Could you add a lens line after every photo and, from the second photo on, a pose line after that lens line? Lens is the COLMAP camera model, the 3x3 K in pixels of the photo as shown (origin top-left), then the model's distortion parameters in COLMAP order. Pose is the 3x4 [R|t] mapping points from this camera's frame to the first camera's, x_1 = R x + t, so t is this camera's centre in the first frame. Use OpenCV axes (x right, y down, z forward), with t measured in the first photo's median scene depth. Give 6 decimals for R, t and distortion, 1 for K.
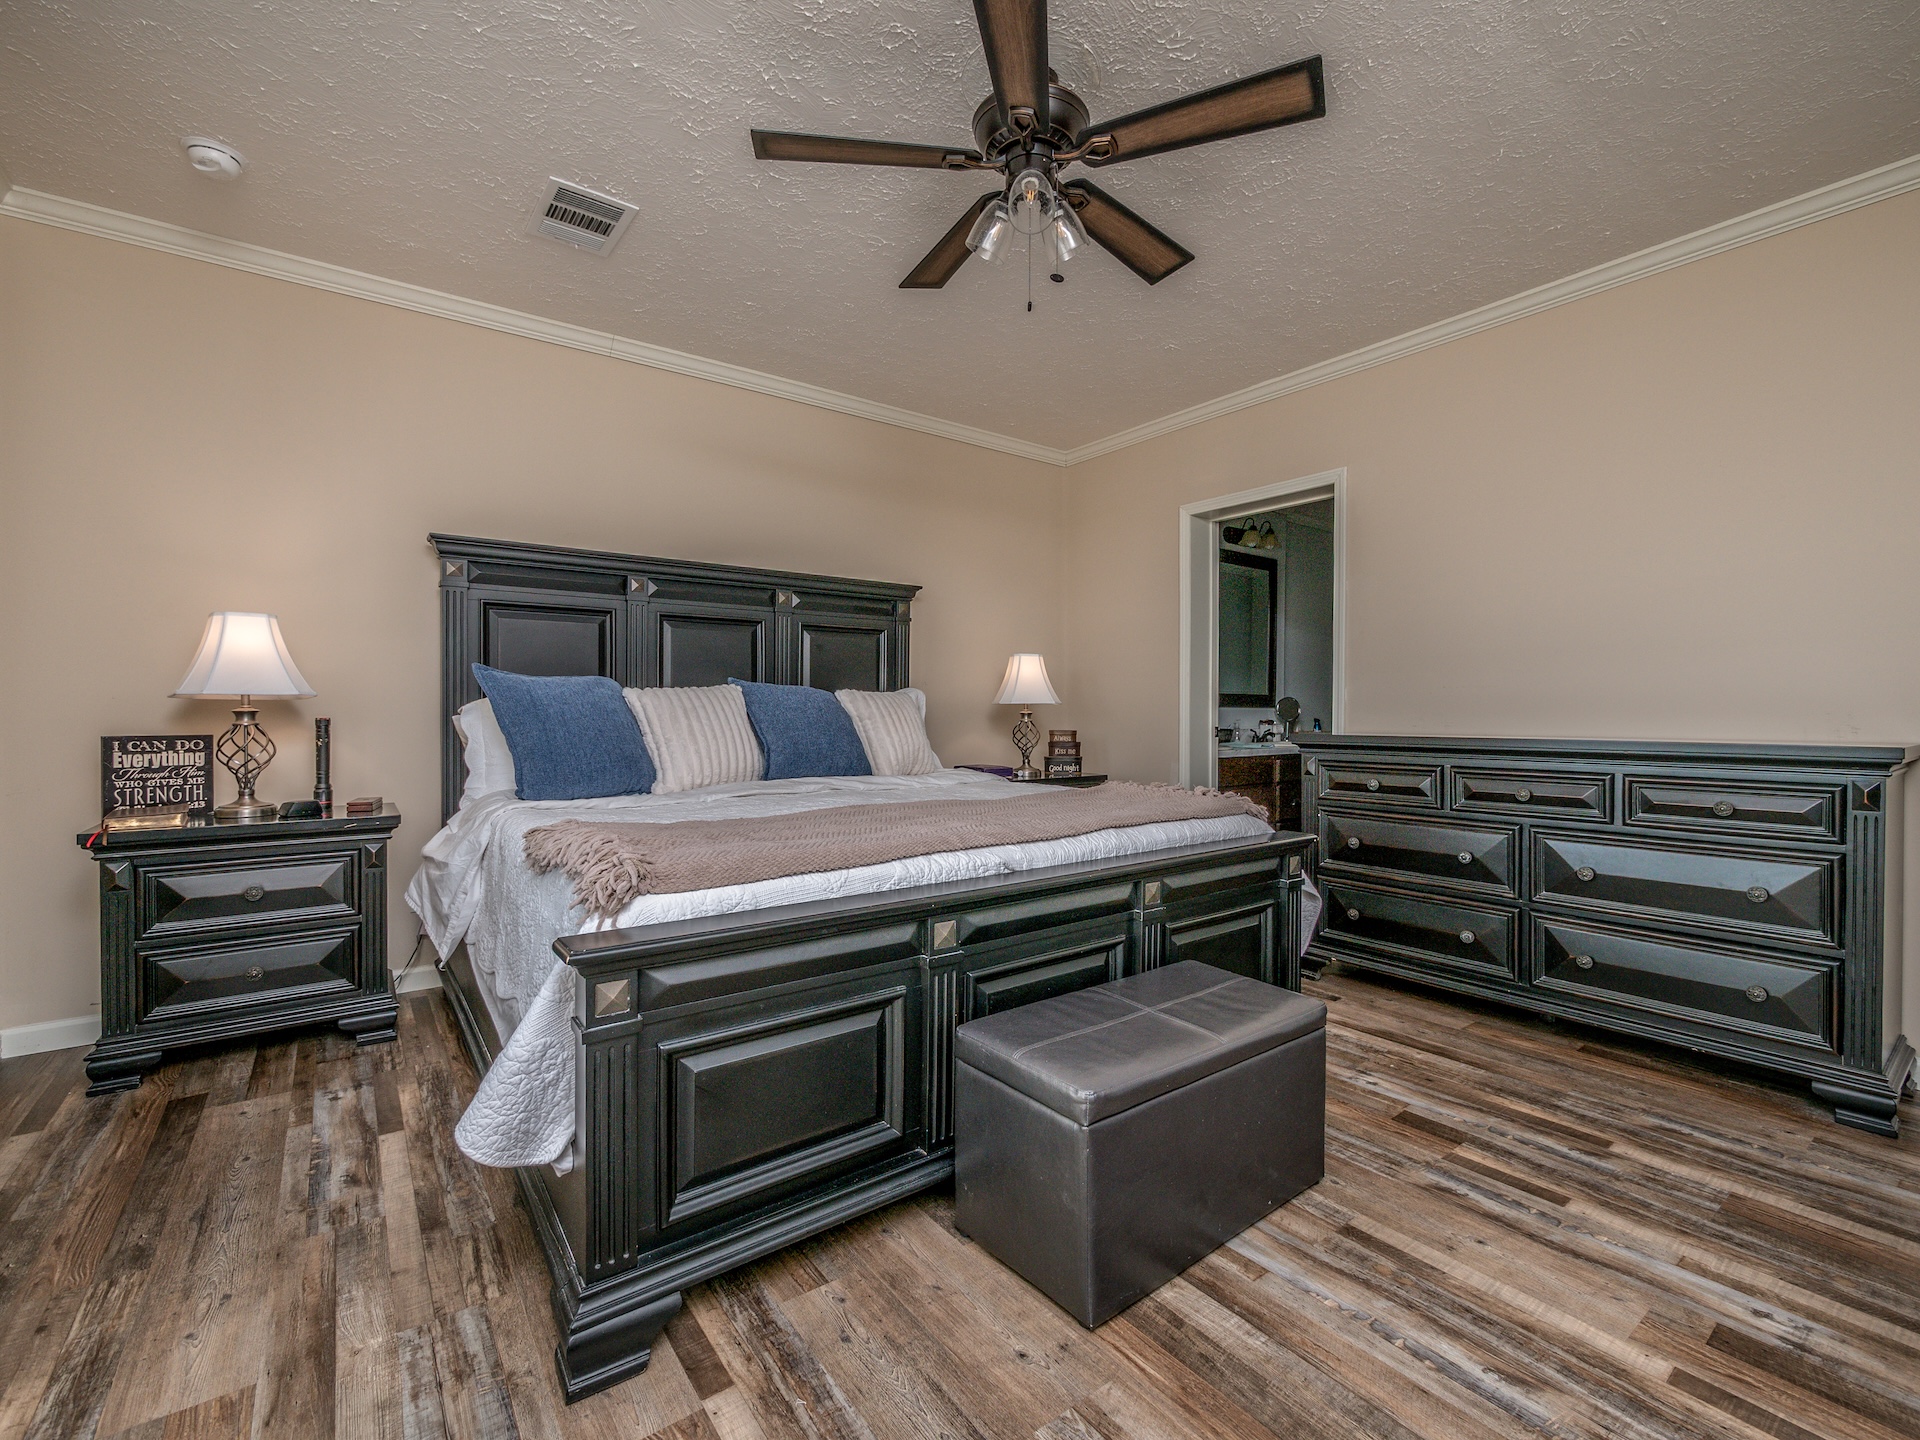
lens RADIAL K [[834.2, 0, 983.0], [0, 834.2, 718.4], [0, 0, 1]] dist [-0.002814, -0.000150]
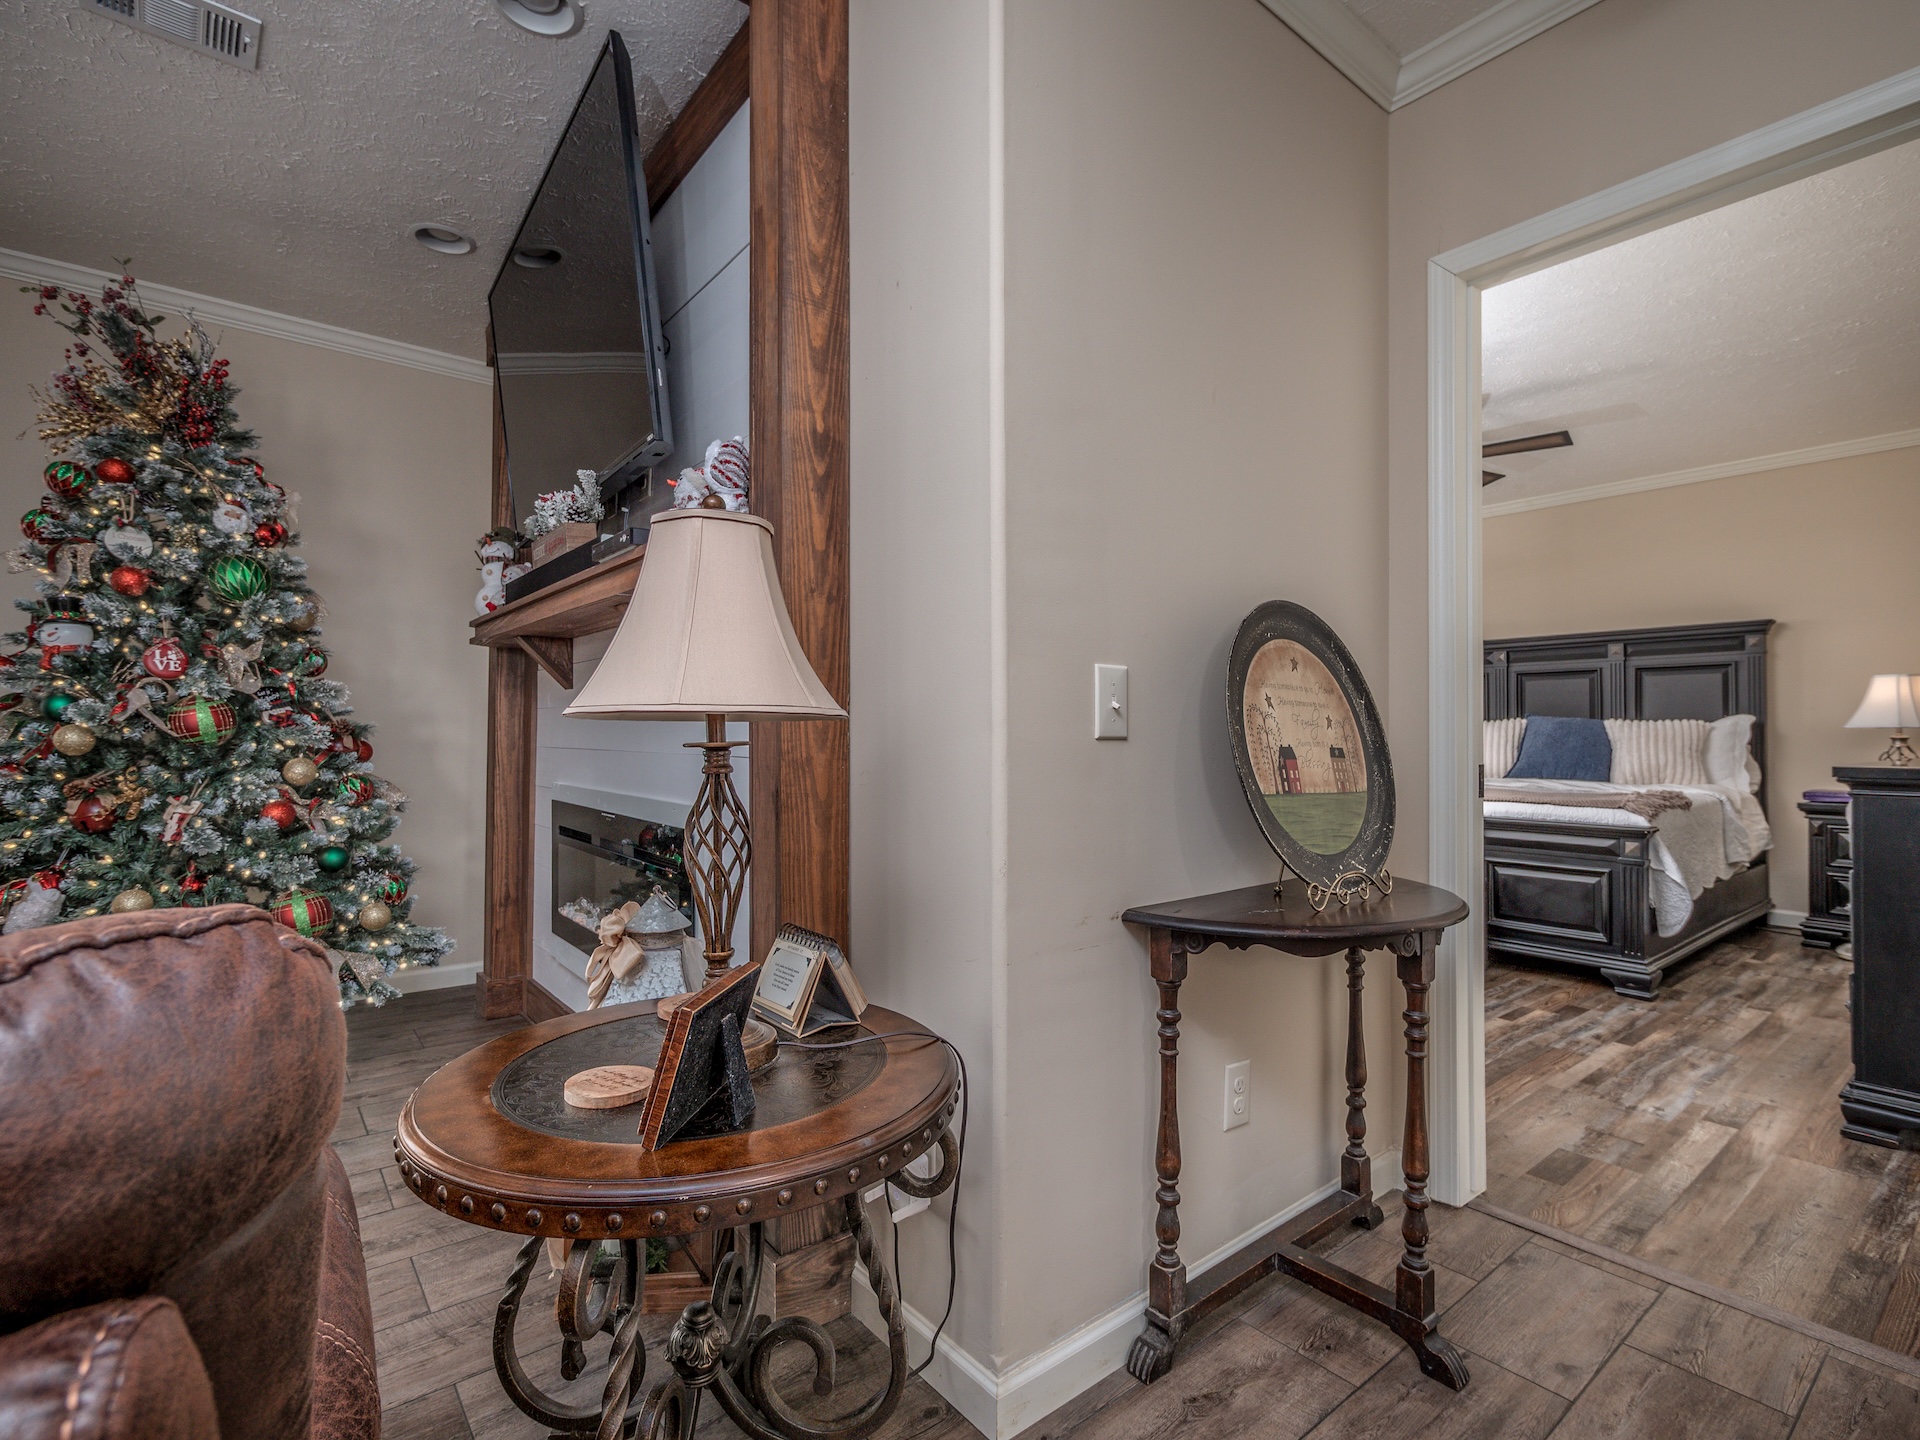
lens RADIAL K [[938.7, 0, 965.9], [0, 938.7, 719.0], [0, 0, 1]] dist [-0.001852, -0.000435]
pose [[0.041669, -0.016939, -0.998988, 2.216682], [-0.010926, 0.999789, -0.017408, 0.004801], [0.999072, 0.011640, 0.041475, -0.172013]]
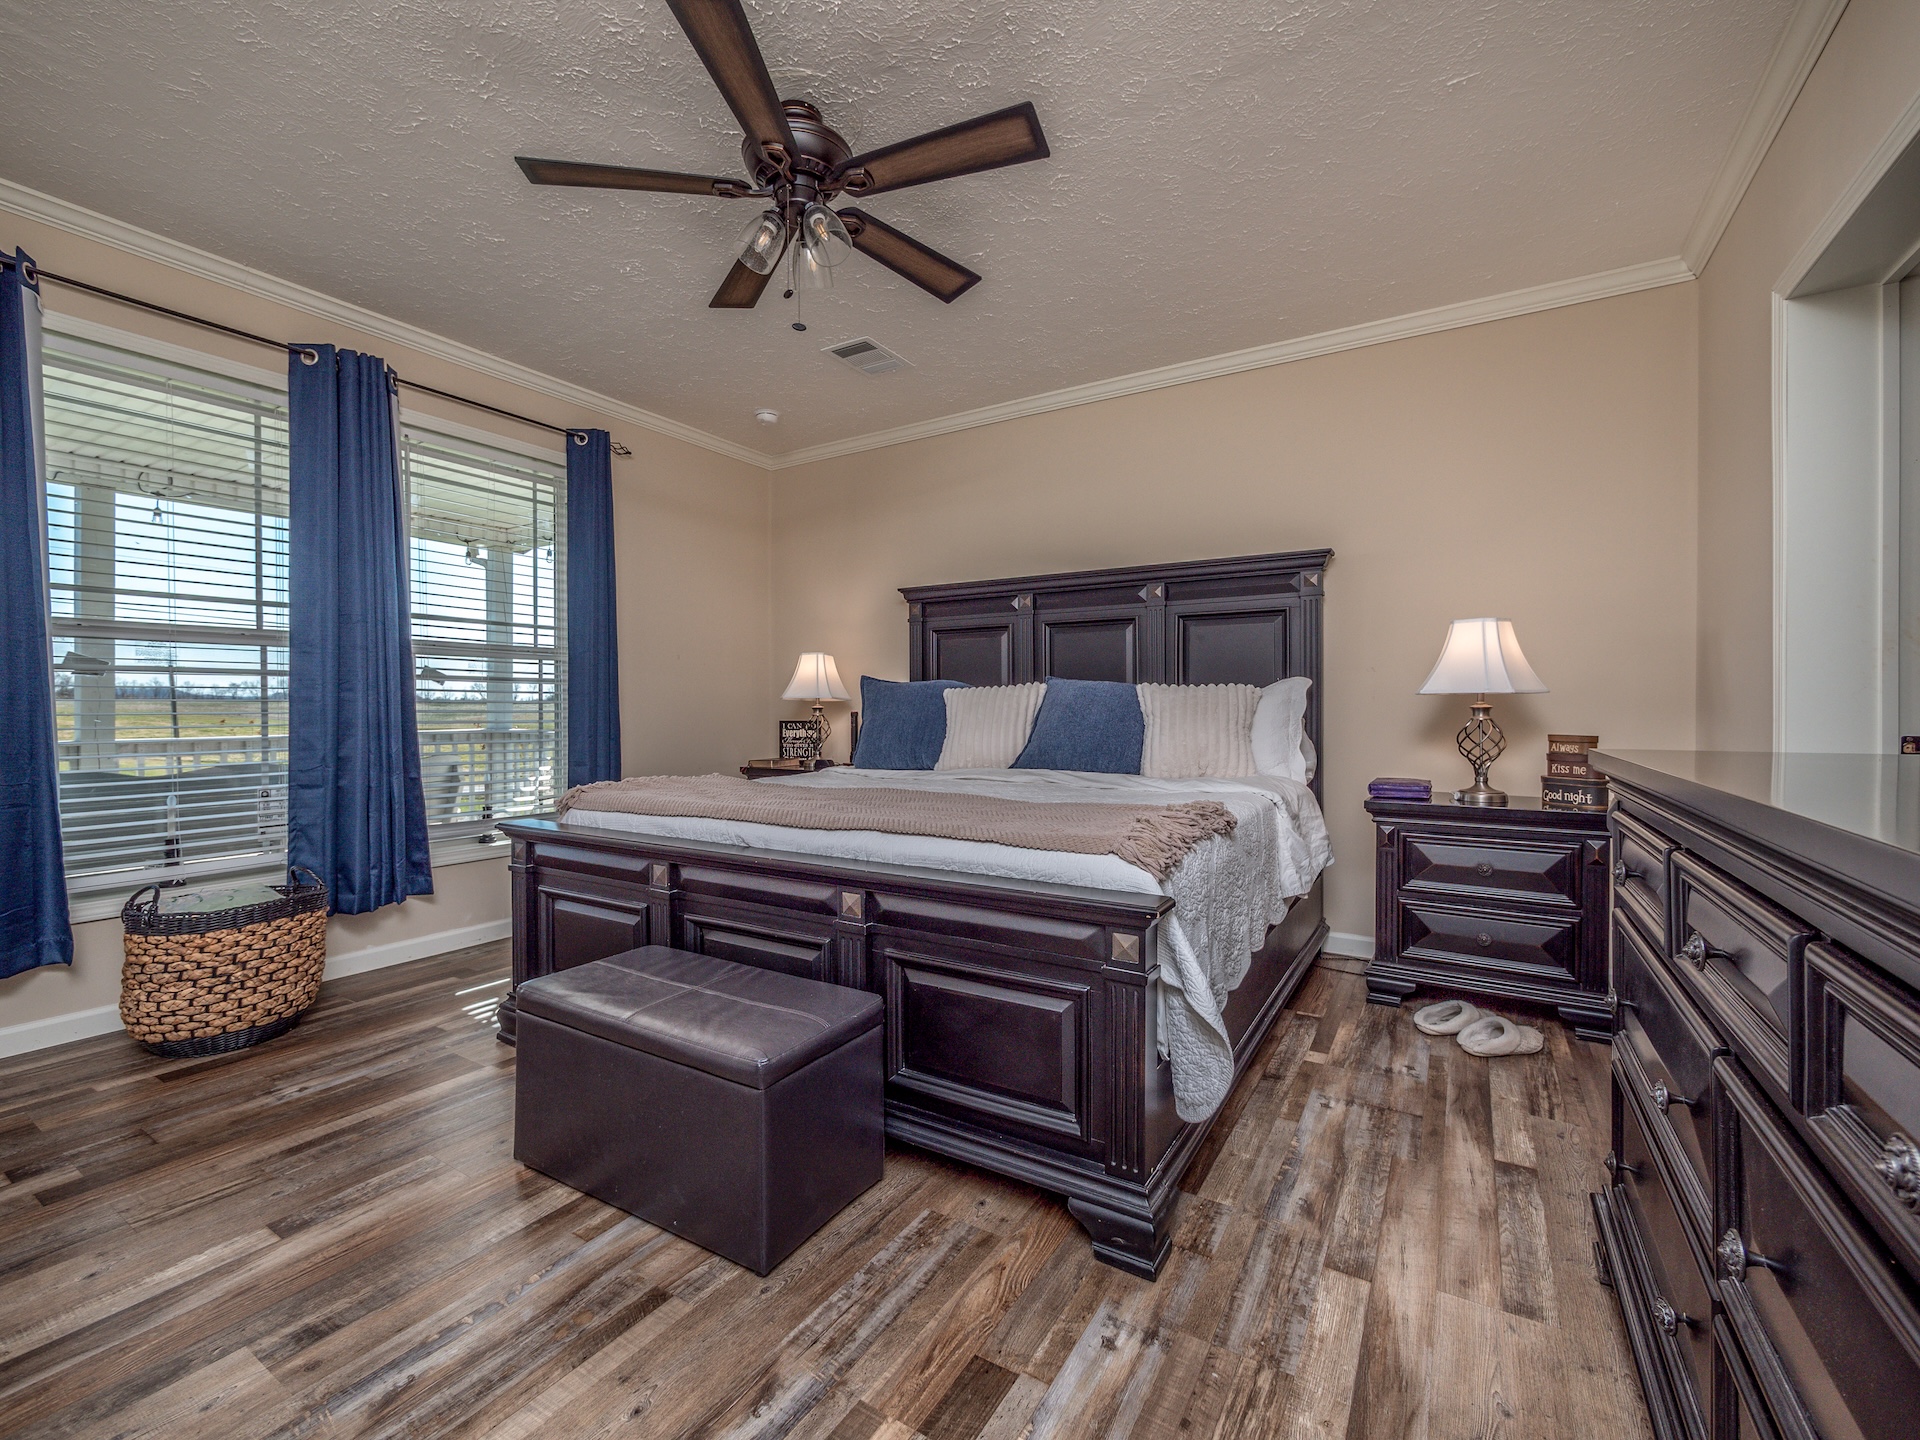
lens RADIAL K [[829.1, 0, 956.1], [0, 829.1, 716.1], [0, 0, 1]] dist [-0.003754, -0.000330]
pose [[0.358189, 0.006584, -0.933626, 1.092917], [-0.005018, 0.999974, 0.005127, -0.001668], [0.933635, 0.002849, 0.358213, 0.785858]]
